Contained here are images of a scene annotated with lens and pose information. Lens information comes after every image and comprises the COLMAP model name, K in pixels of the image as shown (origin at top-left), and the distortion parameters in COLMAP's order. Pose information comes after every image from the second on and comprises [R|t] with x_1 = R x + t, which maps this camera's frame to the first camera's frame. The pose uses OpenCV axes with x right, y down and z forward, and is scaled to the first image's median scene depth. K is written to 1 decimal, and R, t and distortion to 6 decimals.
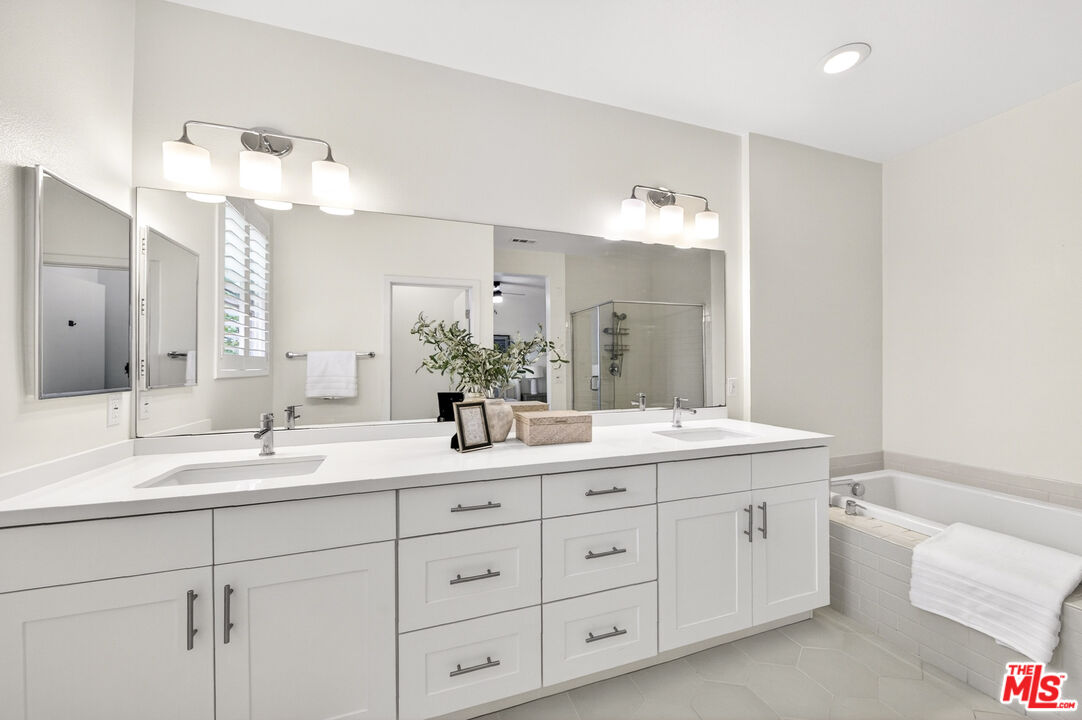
lens RADIAL K [[400.3, 0, 523.0], [0, 400.3, 357.6], [0, 0, 1]] dist [-0.007320, -0.000001]
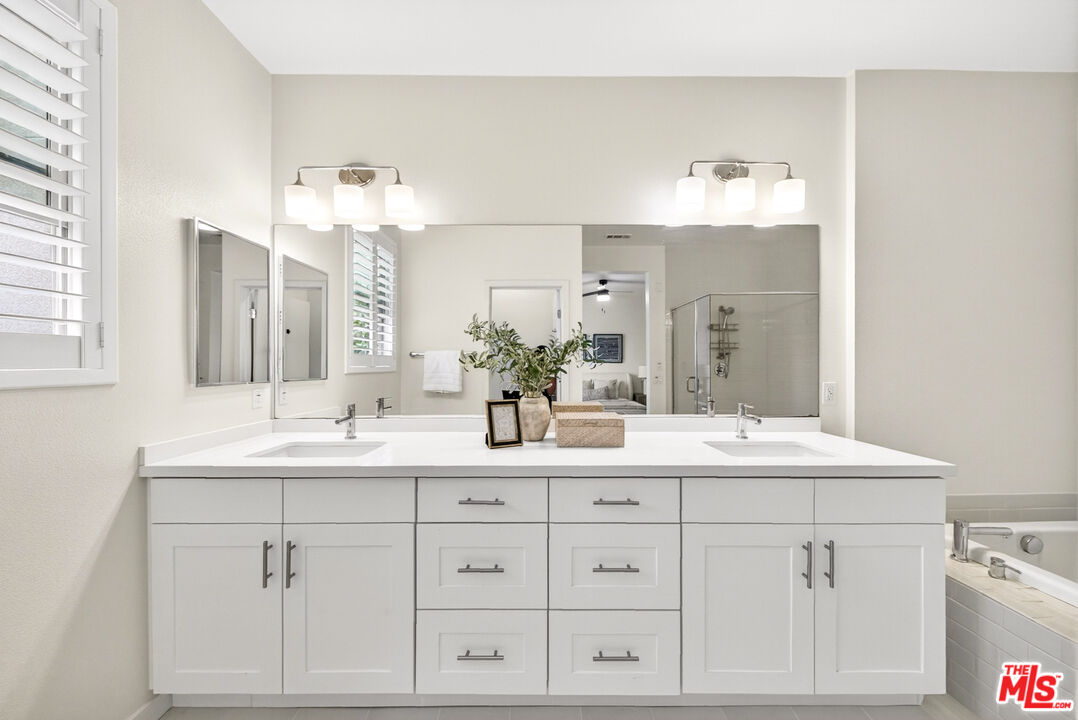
lens RADIAL K [[387.0, 0, 538.2], [0, 387.0, 362.1], [0, 0, 1]] dist [-0.001966, -0.000050]
pose [[0.946134, 0.004040, -0.323751, 0.255880], [0.000726, 0.999893, 0.014597, -0.001180], [0.323775, -0.014046, 0.946030, 0.082970]]
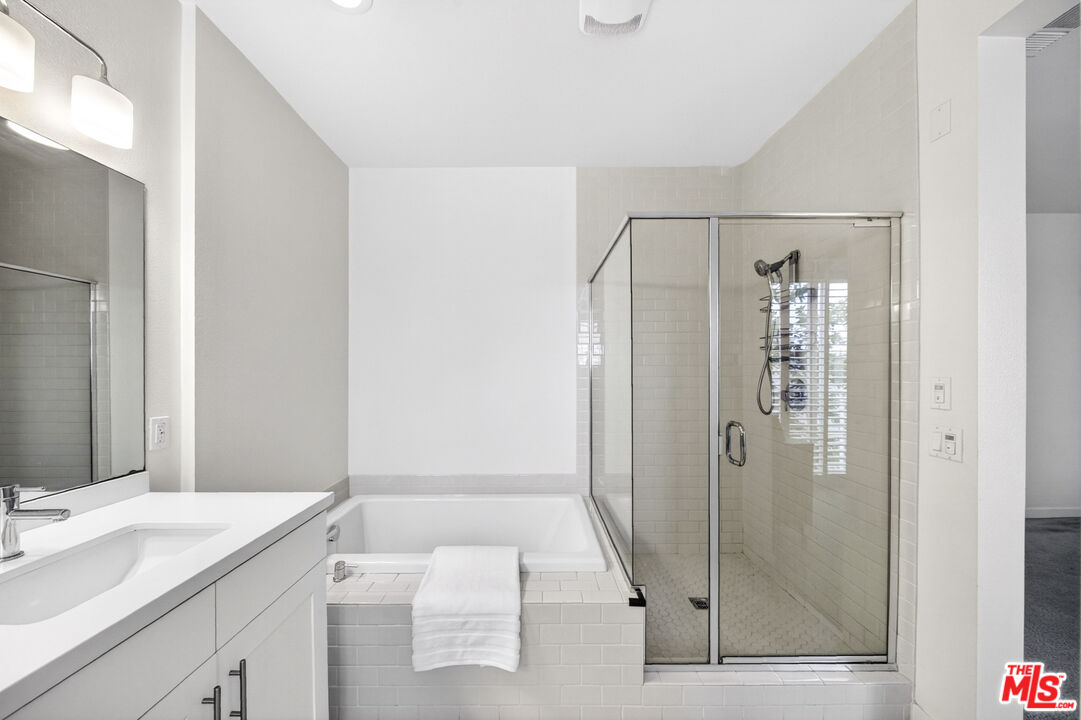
lens RADIAL K [[393.4, 0, 506.5], [0, 393.4, 364.7], [0, 0, 1]] dist [-0.008274, -0.000090]
pose [[0.323929, -0.000391, 0.946081, 0.190659], [-0.010014, 0.999942, 0.003842, -0.033147], [-0.946028, -0.010719, 0.323906, 0.422083]]
